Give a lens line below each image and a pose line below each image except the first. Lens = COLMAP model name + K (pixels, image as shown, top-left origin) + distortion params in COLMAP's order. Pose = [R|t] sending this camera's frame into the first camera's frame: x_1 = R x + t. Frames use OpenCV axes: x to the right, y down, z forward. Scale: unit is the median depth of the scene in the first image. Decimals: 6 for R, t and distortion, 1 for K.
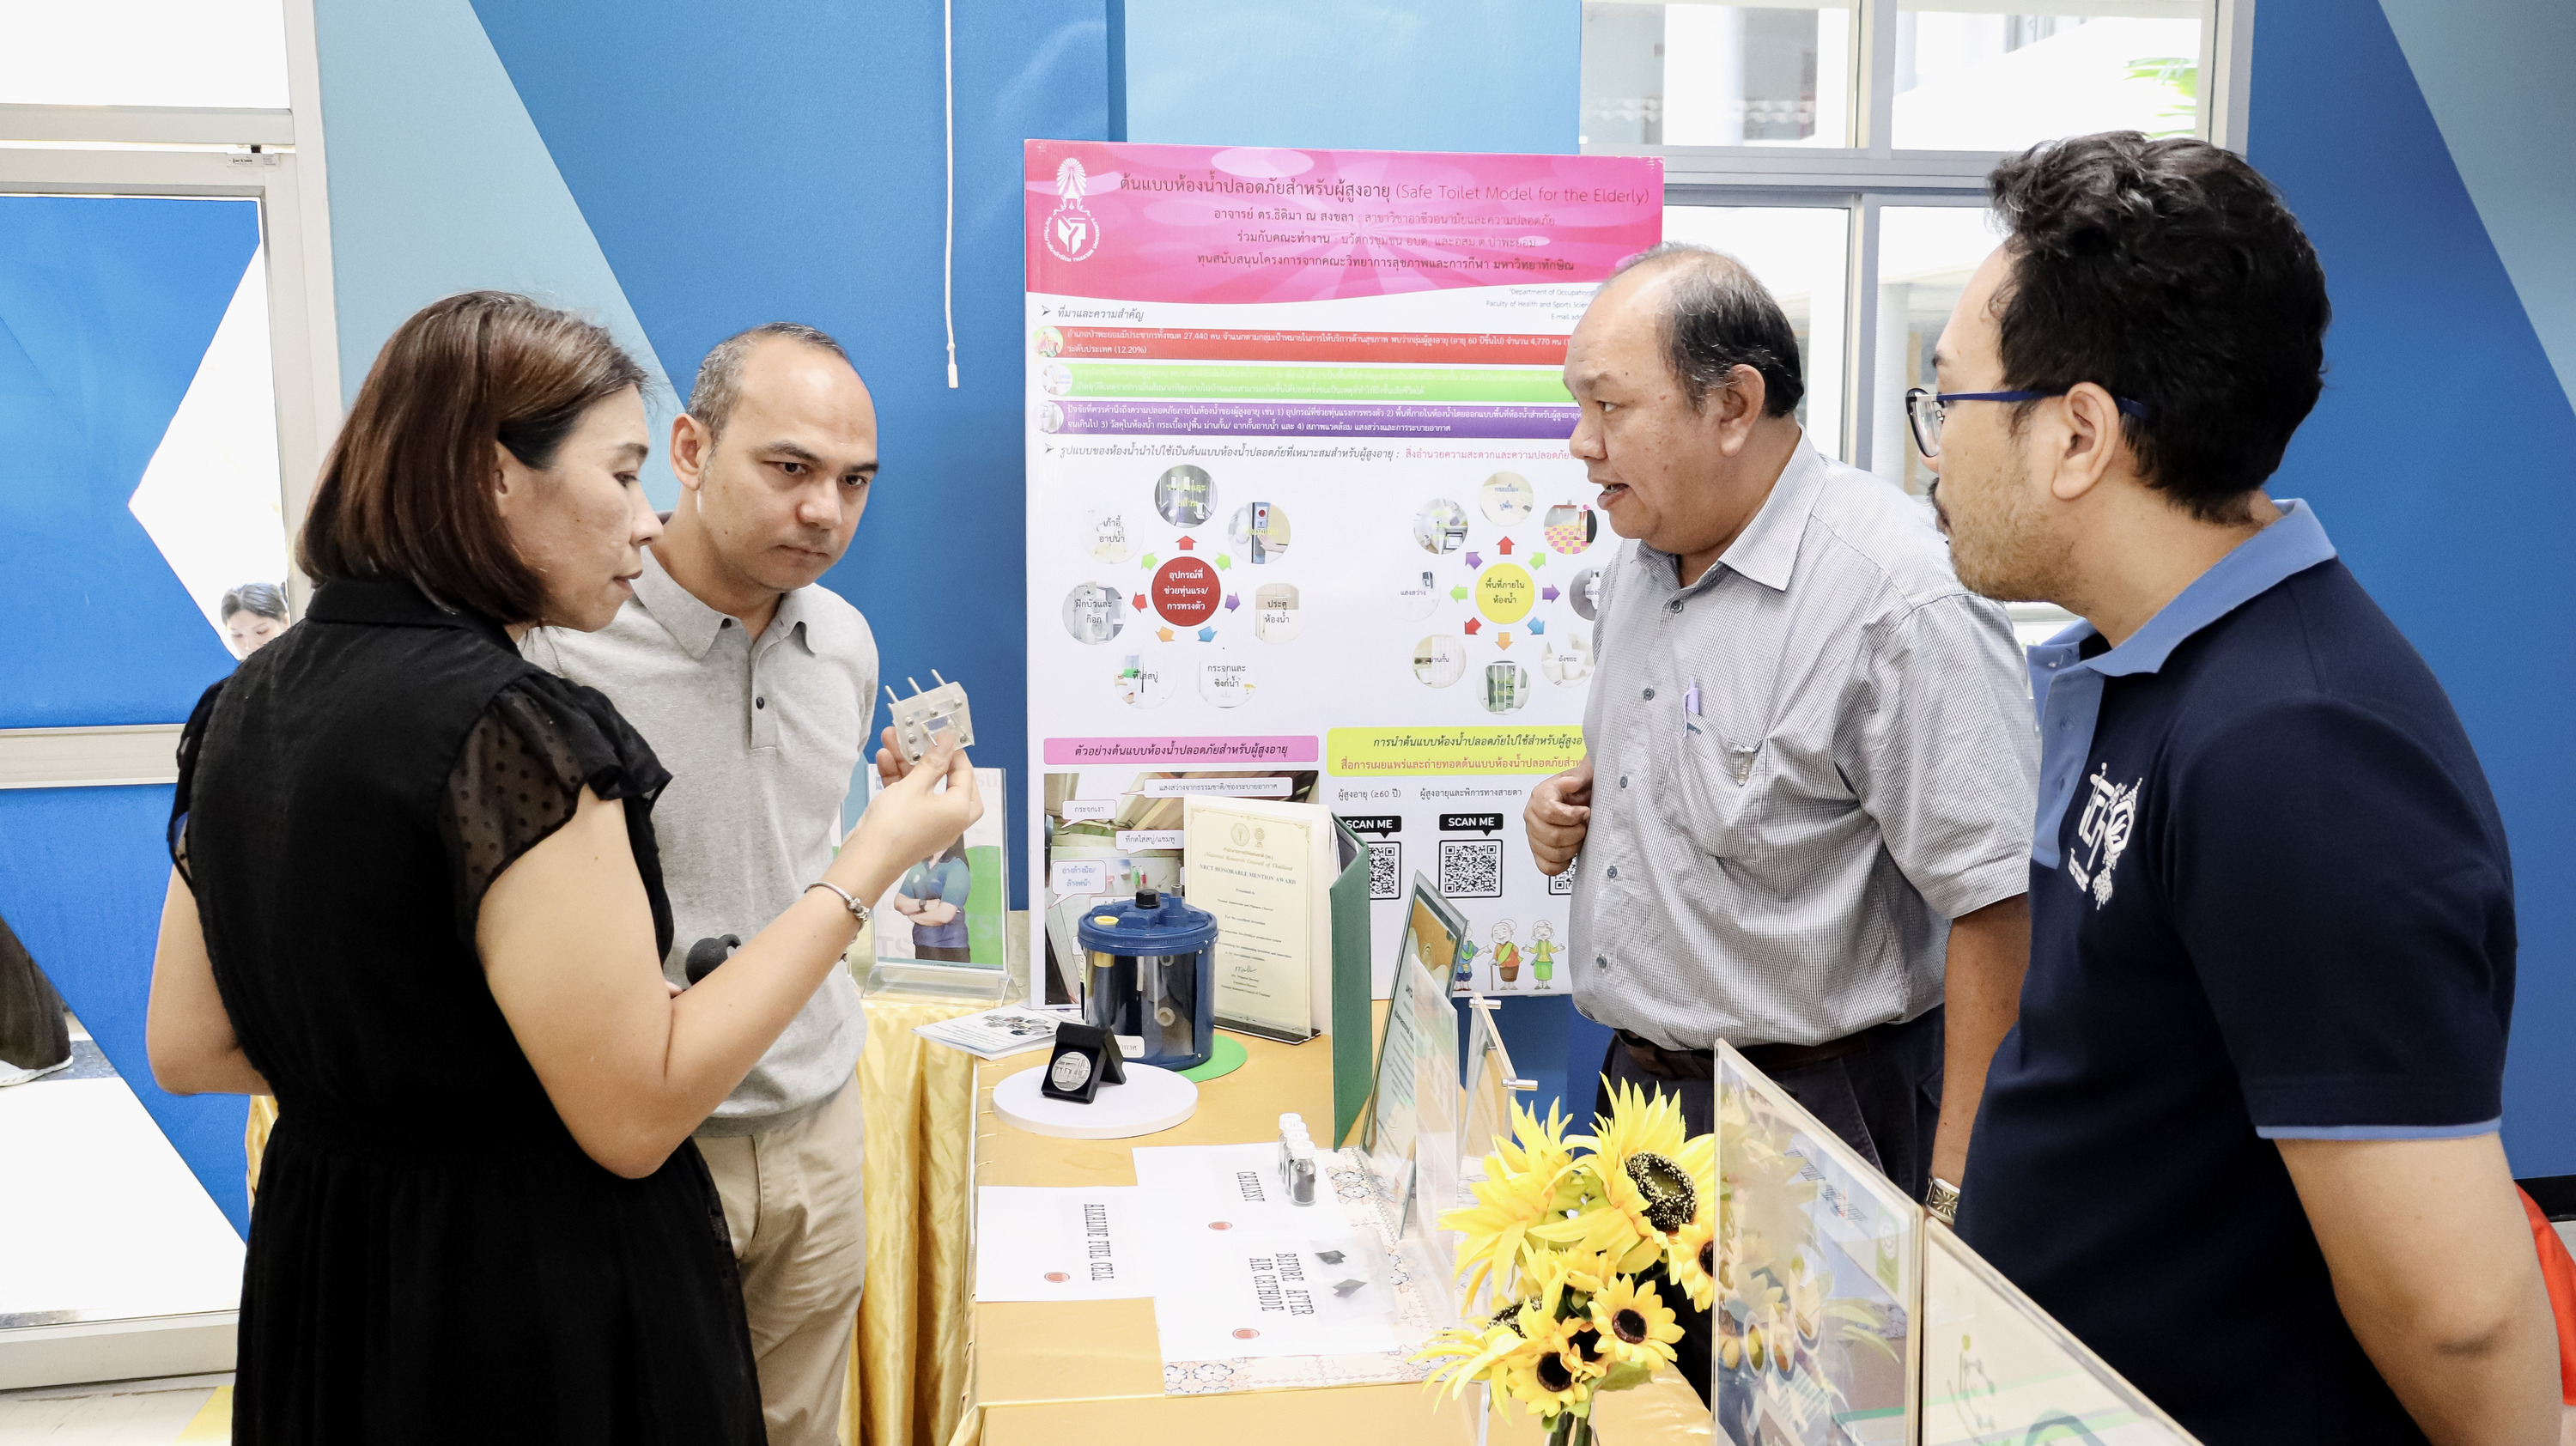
lens RADIAL K [[2097.5, 0, 1311.8], [0, 2097.5, 735.4], [0, 0, 1]] dist [0.003306, 0.003923]
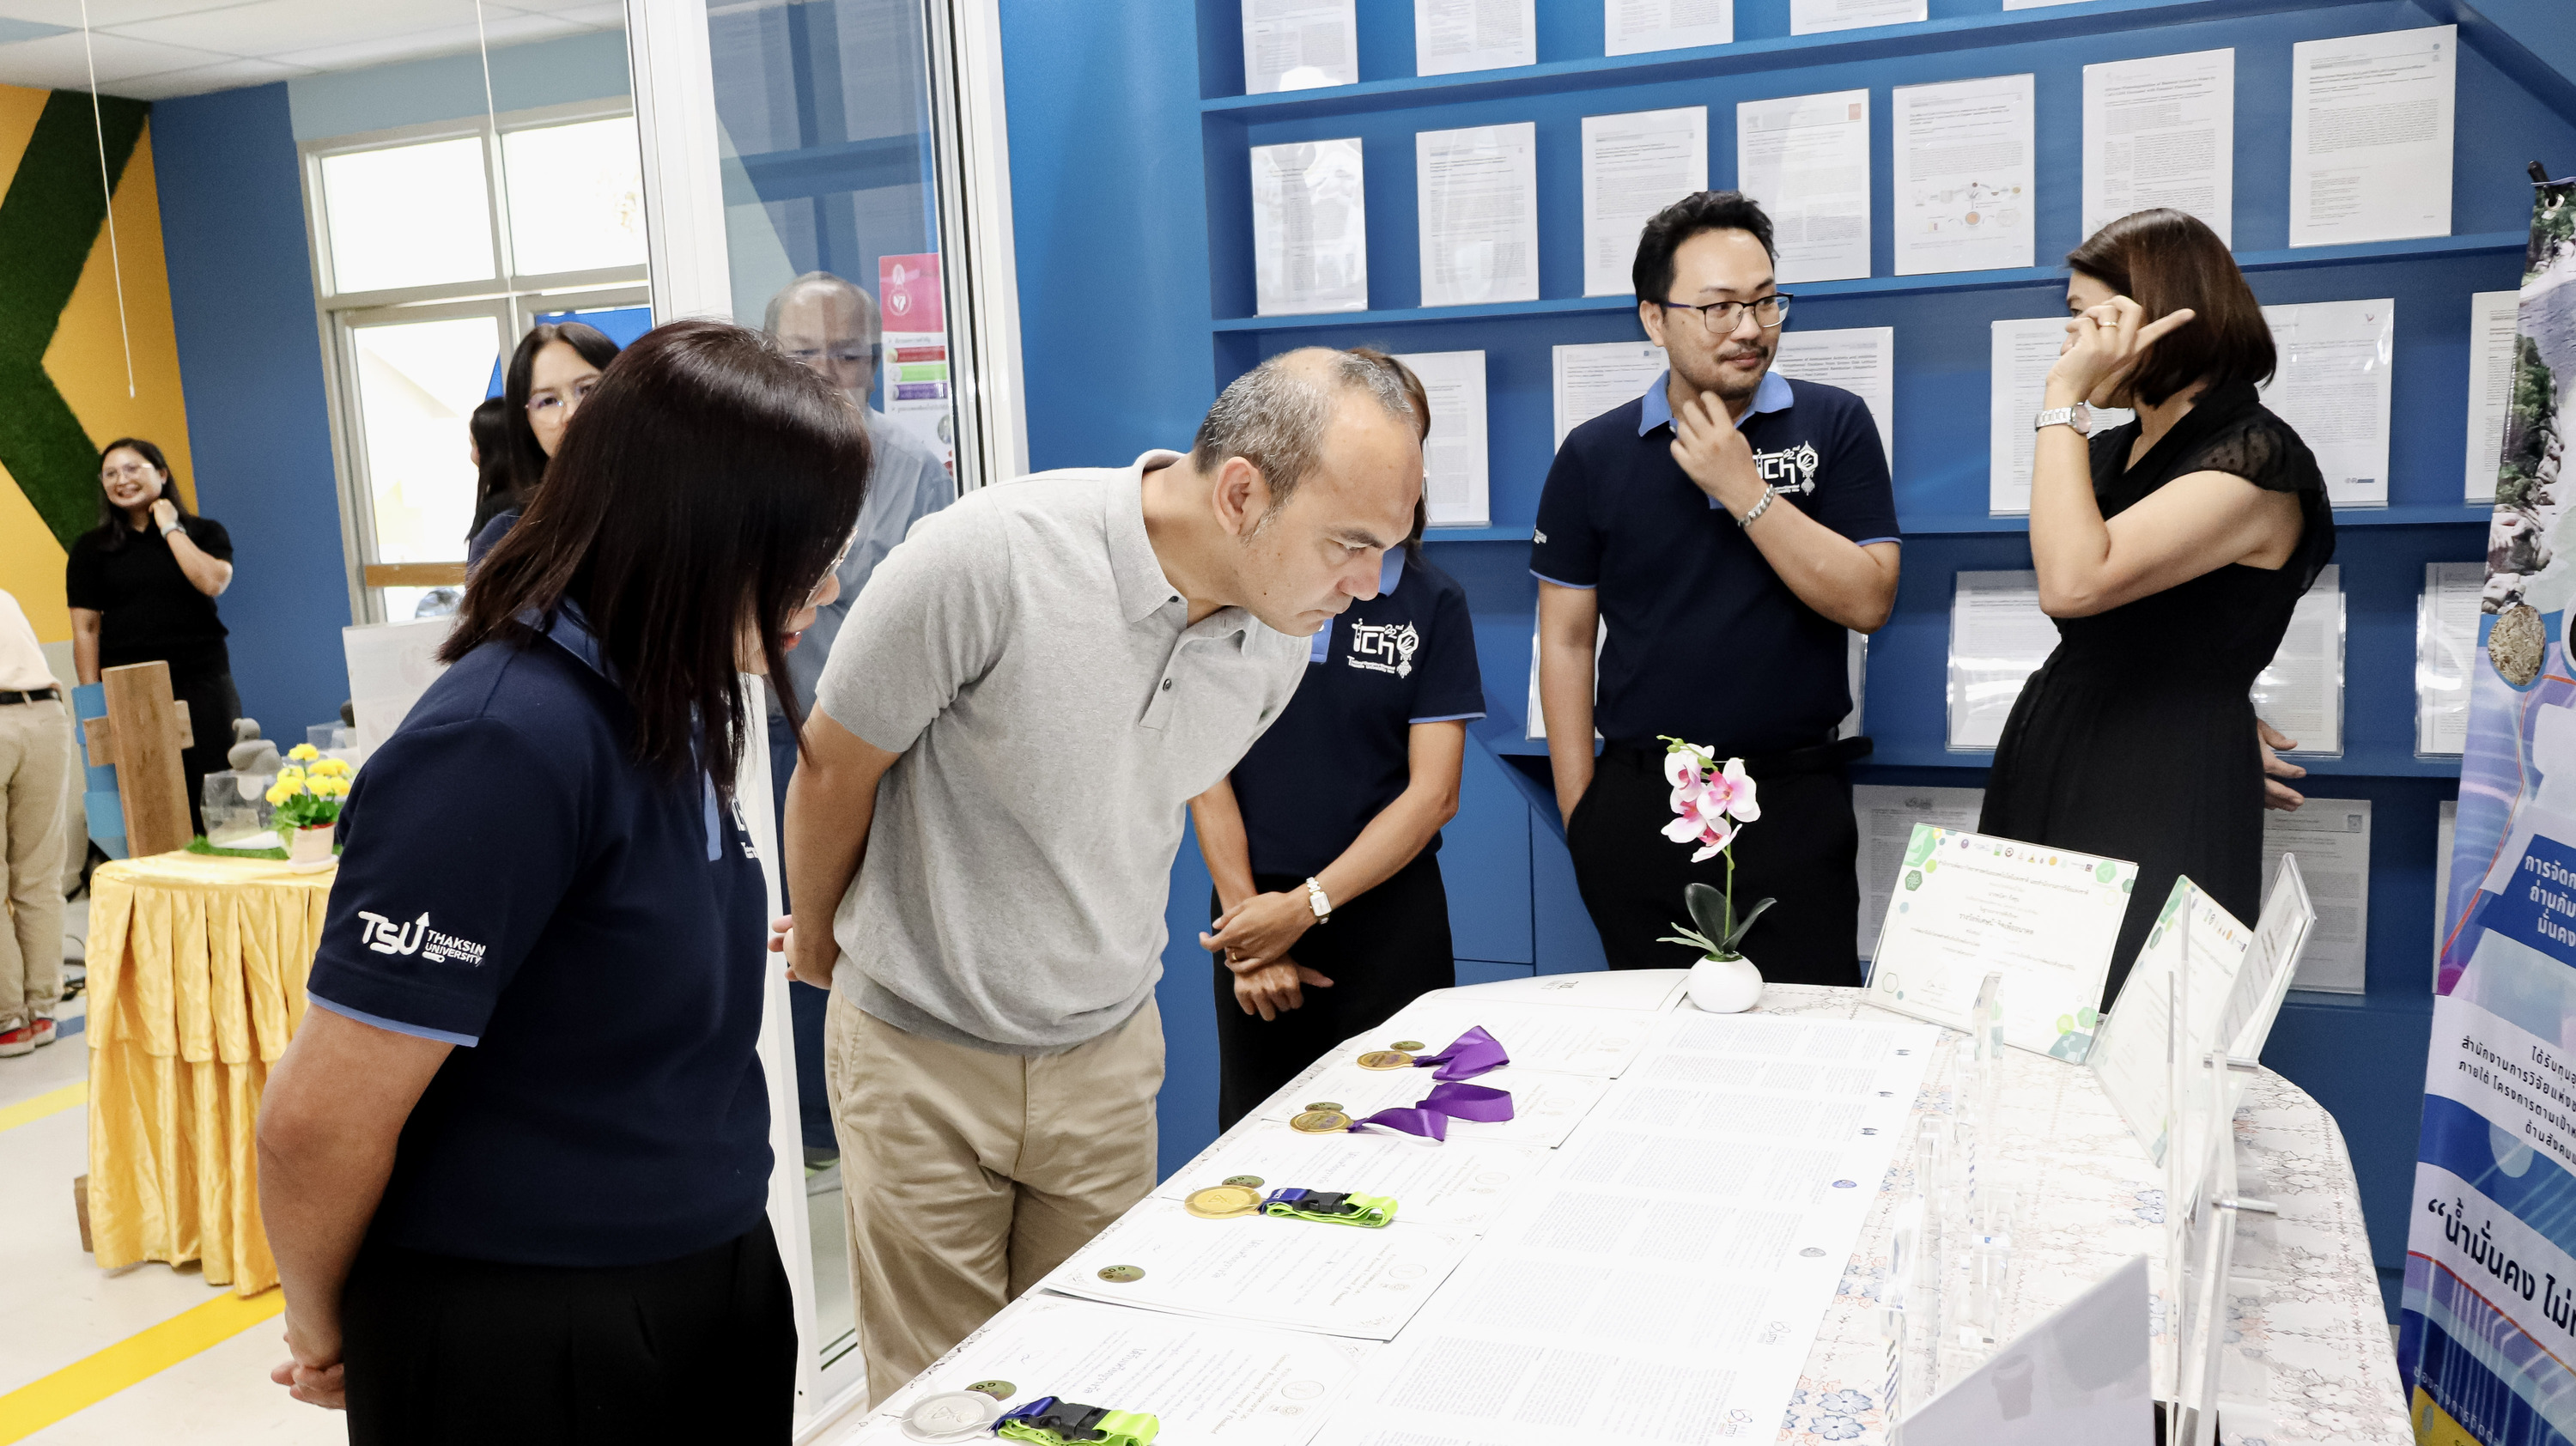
lens RADIAL K [[2097.5, 0, 1286.3], [0, 2097.5, 731.5], [0, 0, 1]] dist [0.003306, 0.003923]
pose [[0.842276, 0.043708, -0.537271, 1.276009], [-0.030155, 0.998967, 0.033993, 0.092057], [0.538202, -0.012430, 0.842724, -0.497053]]
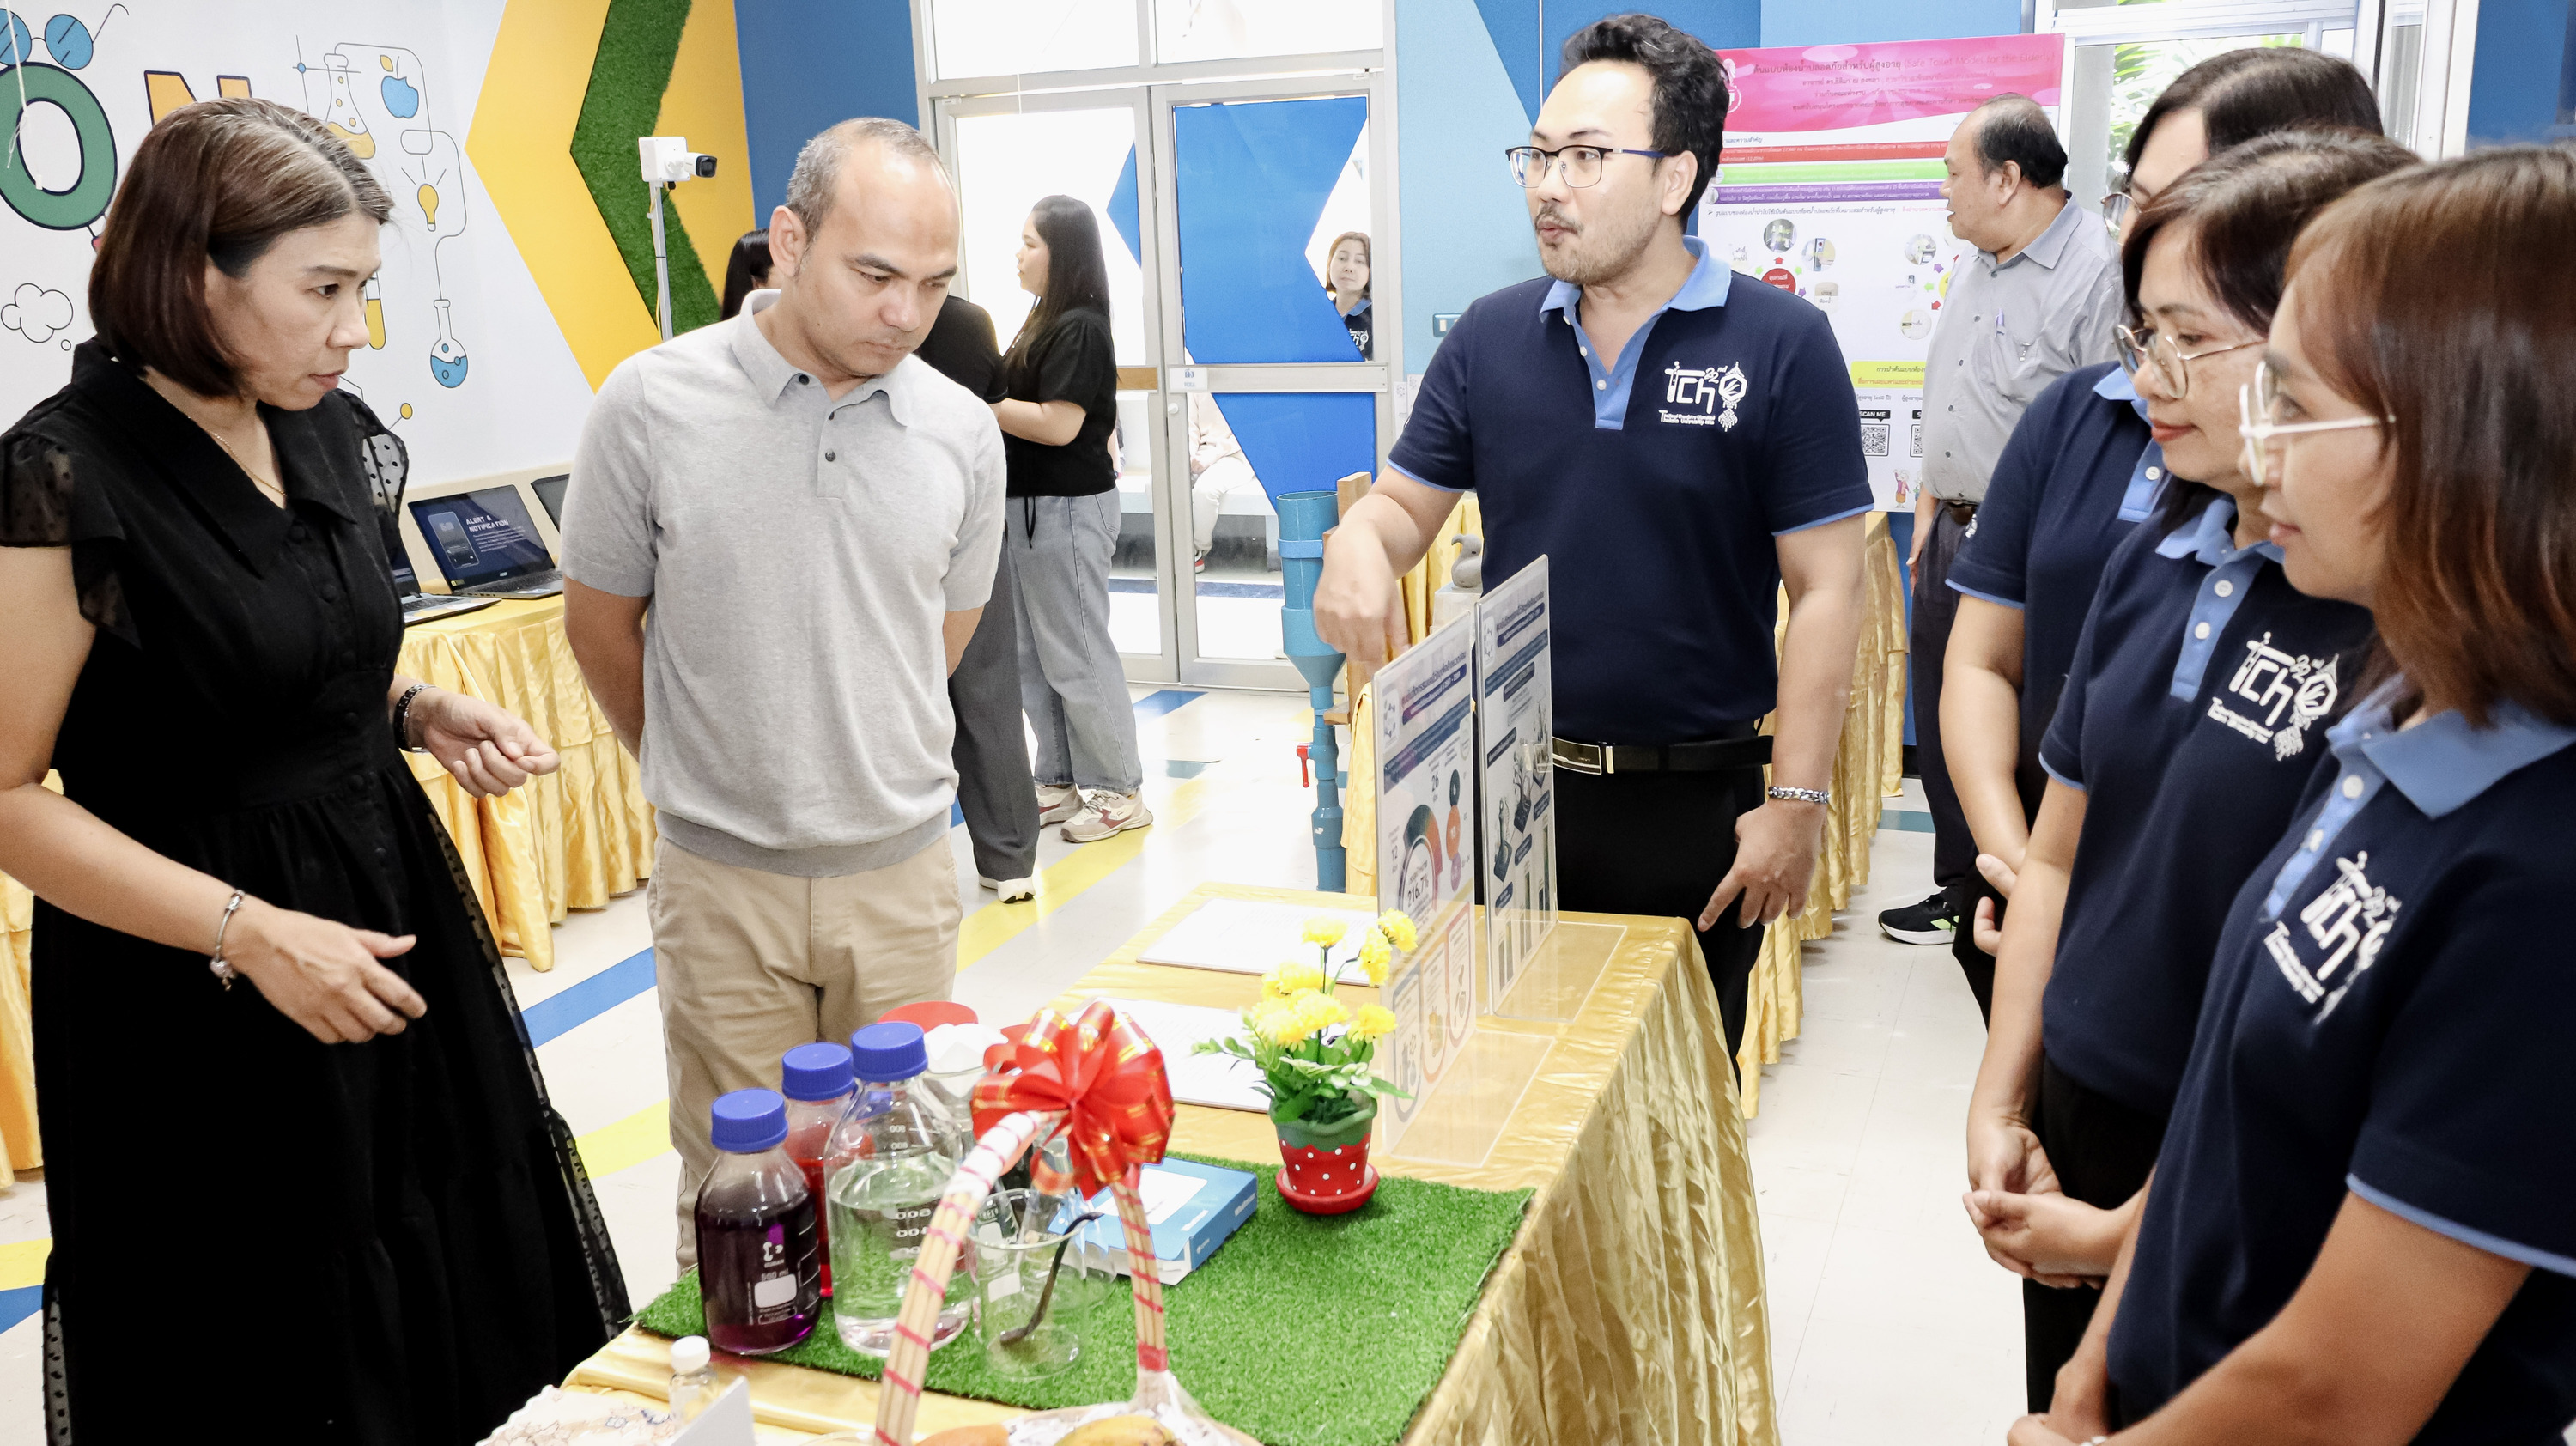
lens RADIAL K [[2097.5, 0, 1279.1], [0, 2097.5, 732.1], [0, 0, 1]] dist [0.003306, 0.003923]
pose [[0.859095, 0.096589, -0.502619, 0.549415], [-0.040208, 0.991733, 0.121857, 0.118847], [0.510234, -0.084477, 0.855877, -0.899626]]
